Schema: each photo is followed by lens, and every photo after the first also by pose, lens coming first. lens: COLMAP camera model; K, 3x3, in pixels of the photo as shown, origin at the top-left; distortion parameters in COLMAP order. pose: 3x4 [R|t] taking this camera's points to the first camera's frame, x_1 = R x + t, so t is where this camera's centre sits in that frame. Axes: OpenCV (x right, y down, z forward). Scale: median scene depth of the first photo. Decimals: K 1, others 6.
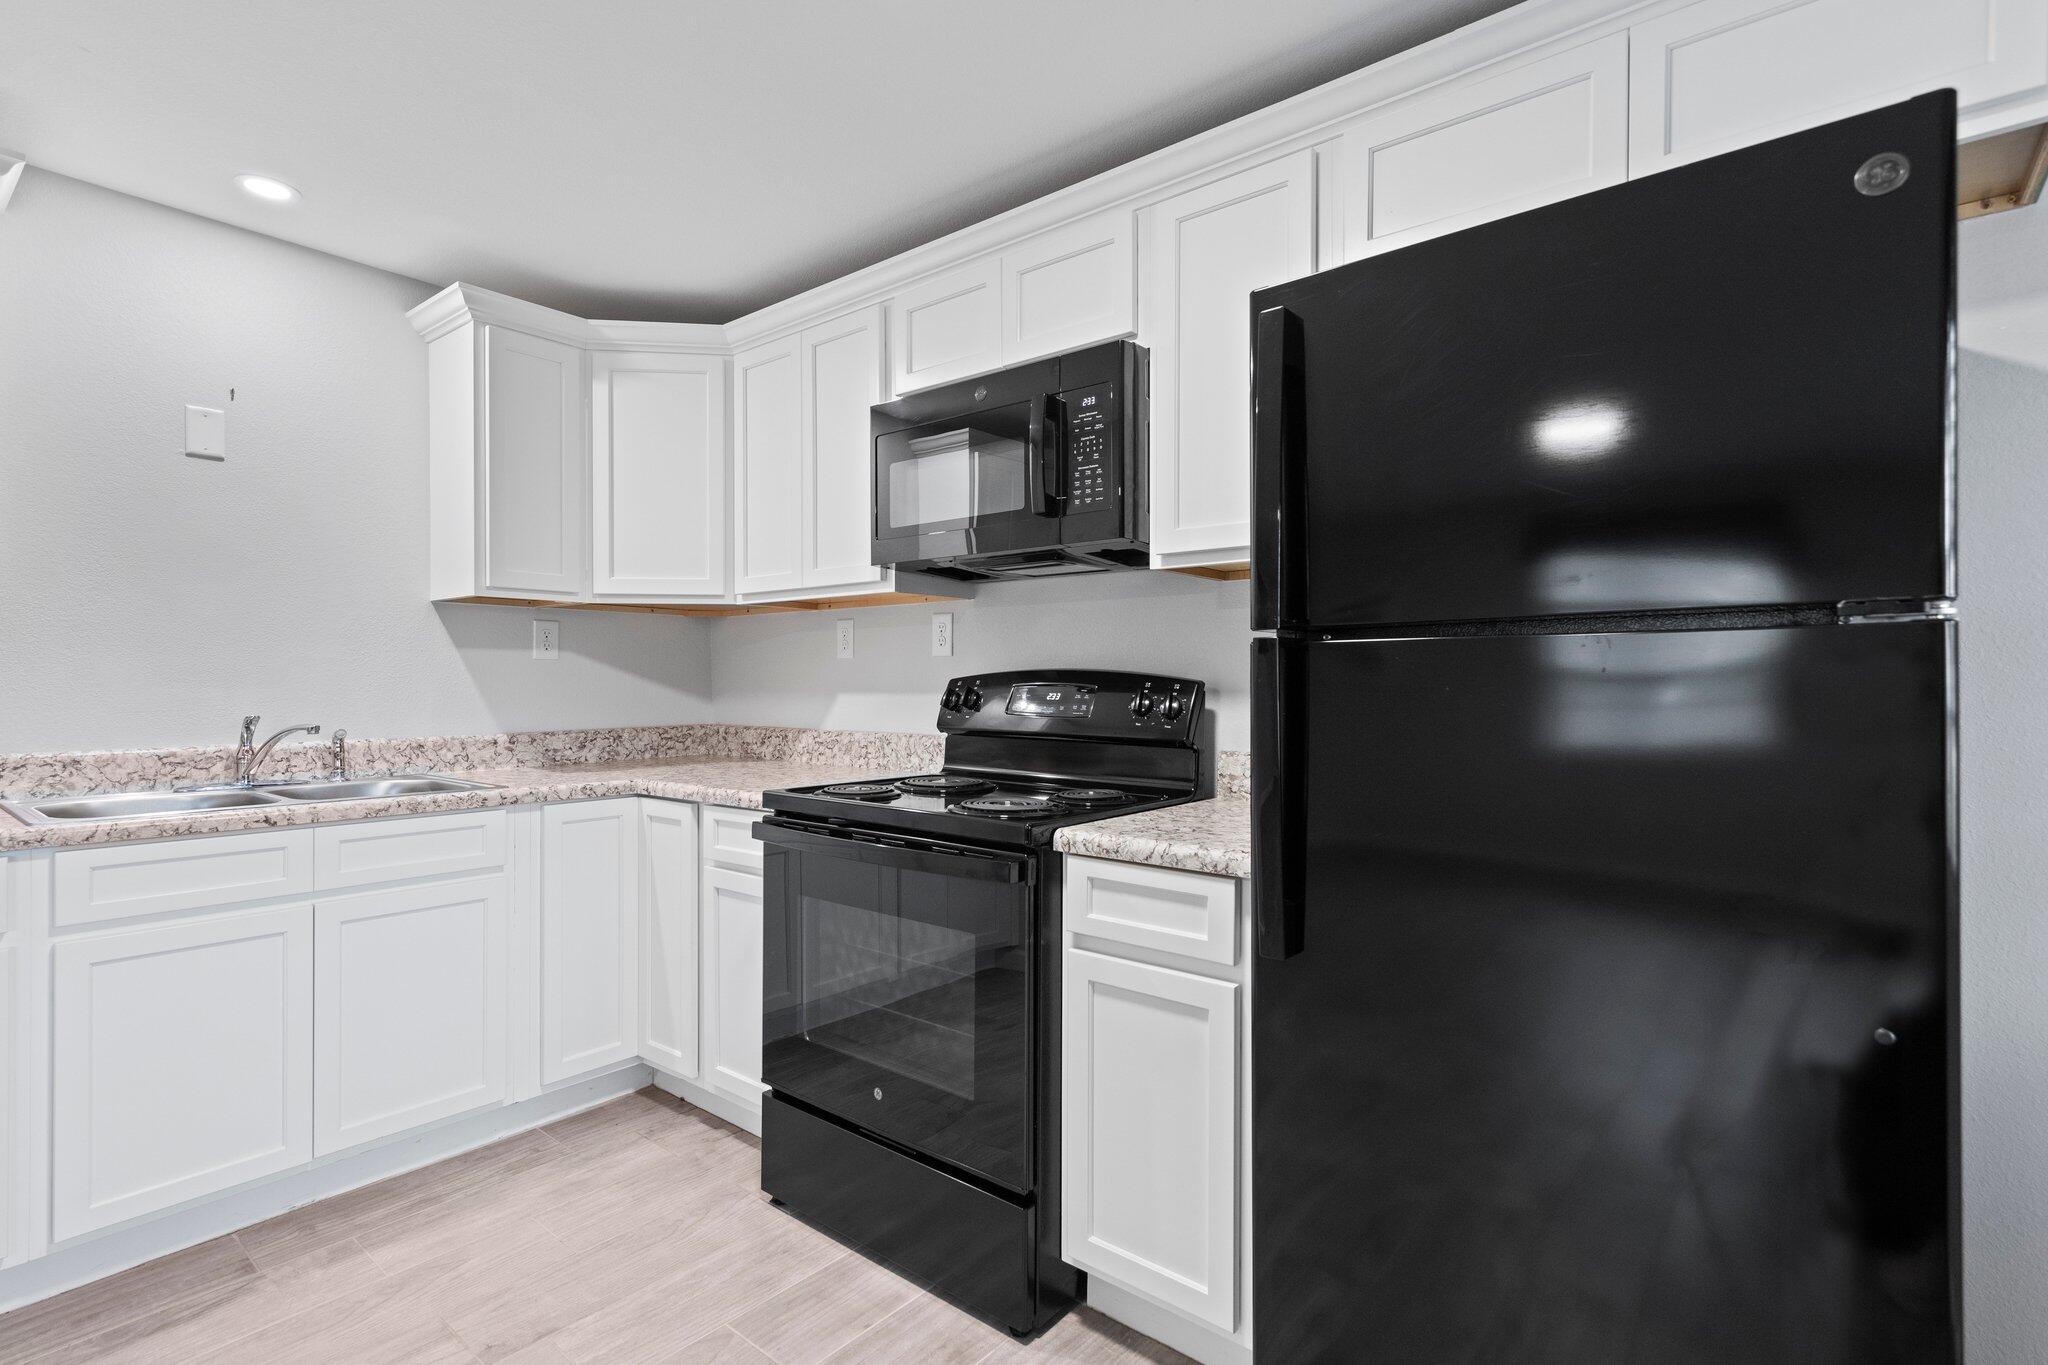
lens RADIAL K [[961.4, 0, 1023.4], [0, 961.4, 685.6], [0, 0, 1]] dist [0.001421, -0.000501]
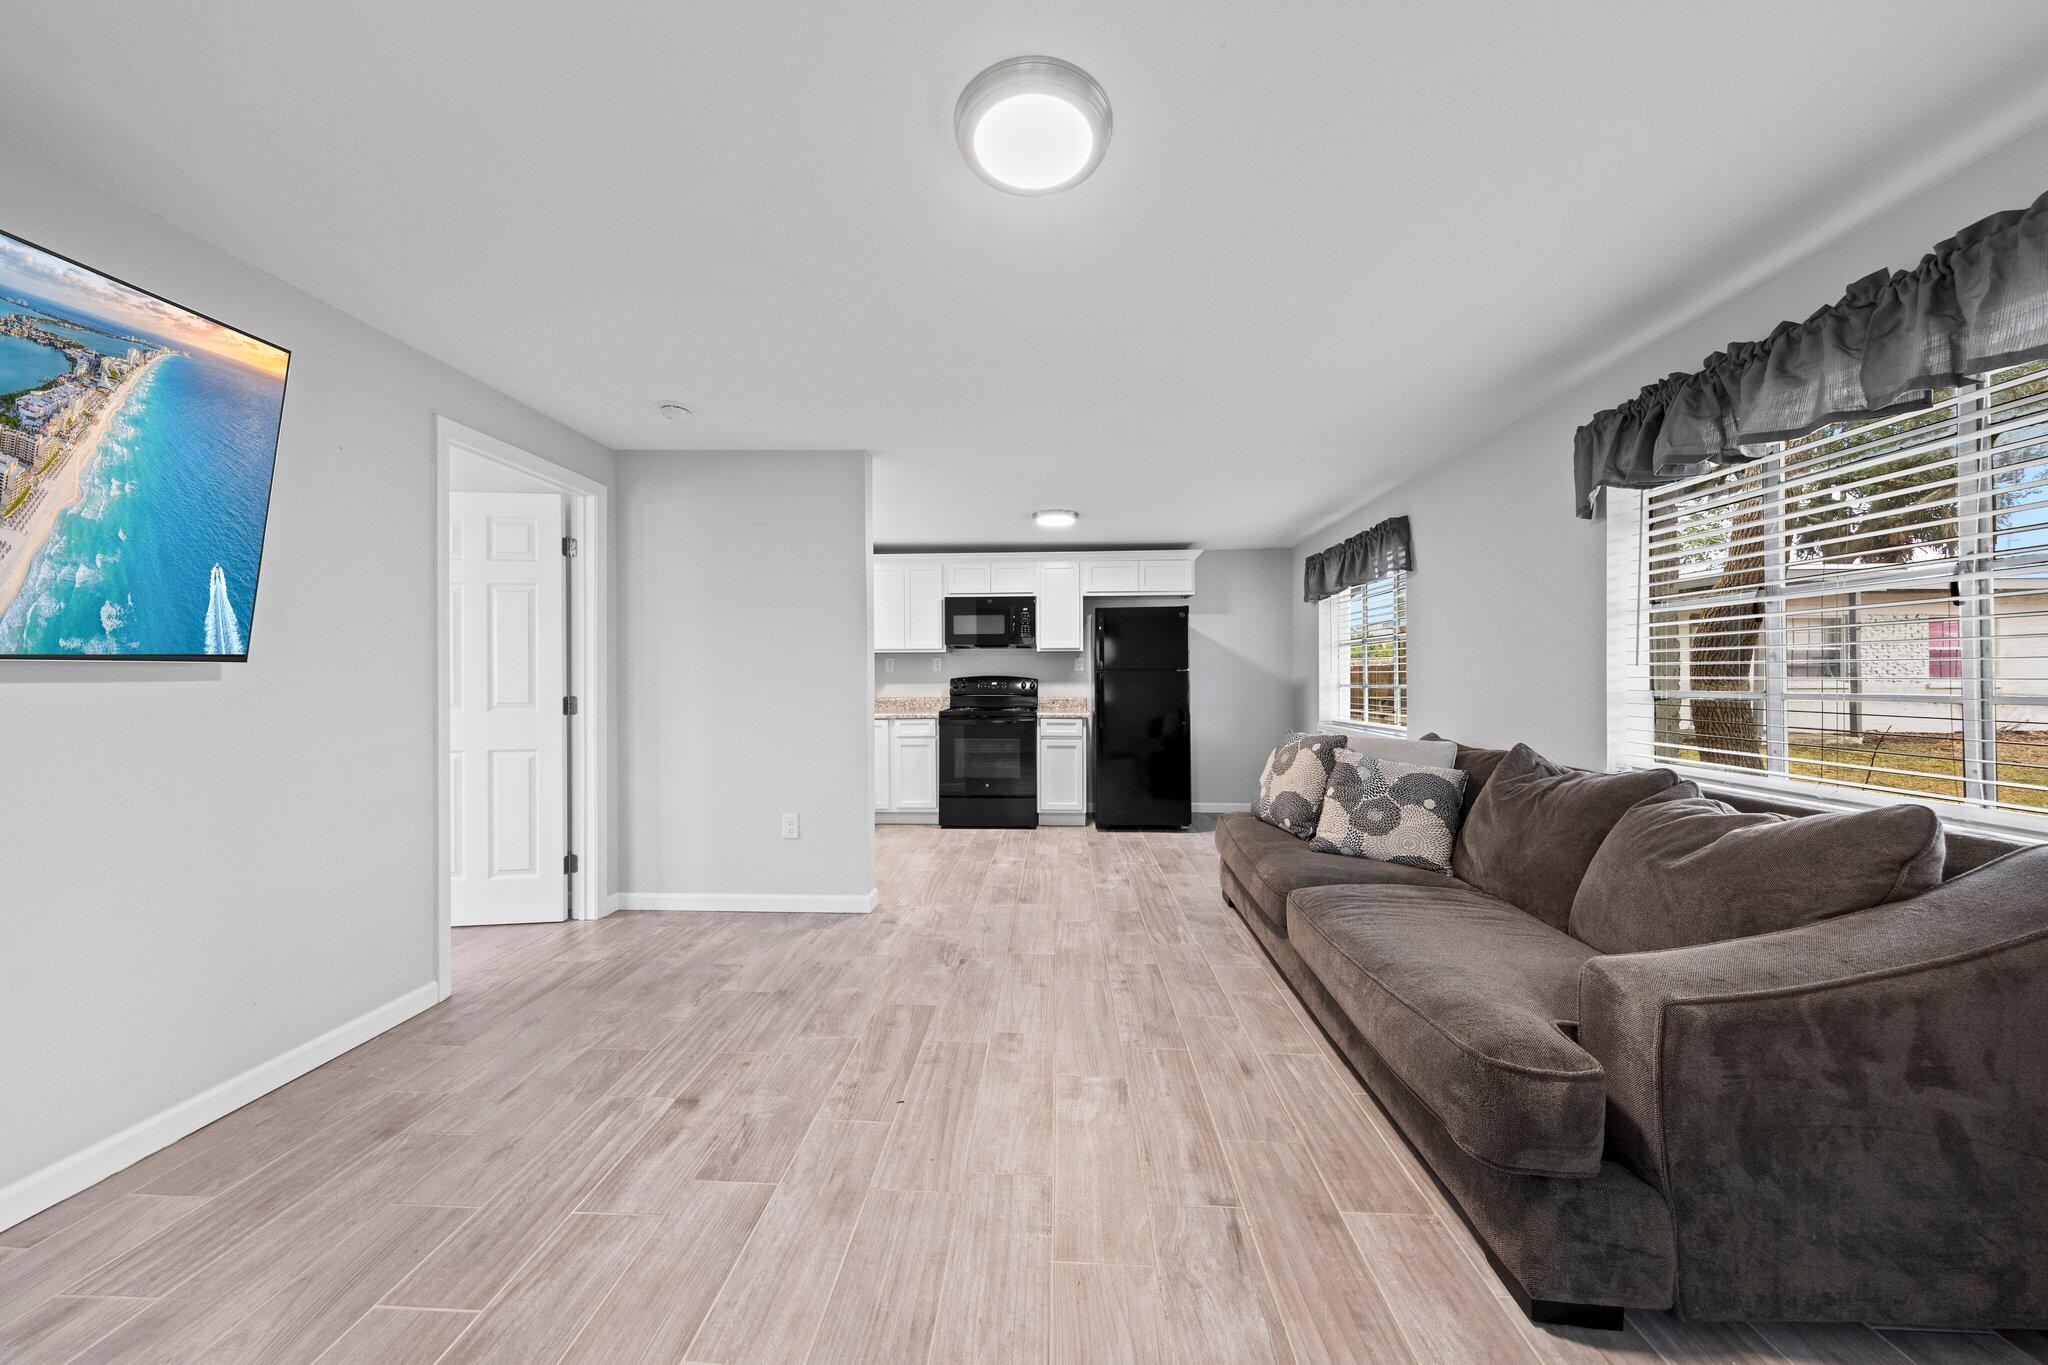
lens RADIAL K [[657.7, 0, 1015.7], [0, 657.7, 682.2], [0, 0, 1]] dist [0.001275, -0.000123]
pose [[0.814558, -0.010116, 0.579993, -1.257610], [0.008353, 0.999949, 0.005709, -0.006005], [-0.580021, 0.000195, 0.814601, -0.974634]]
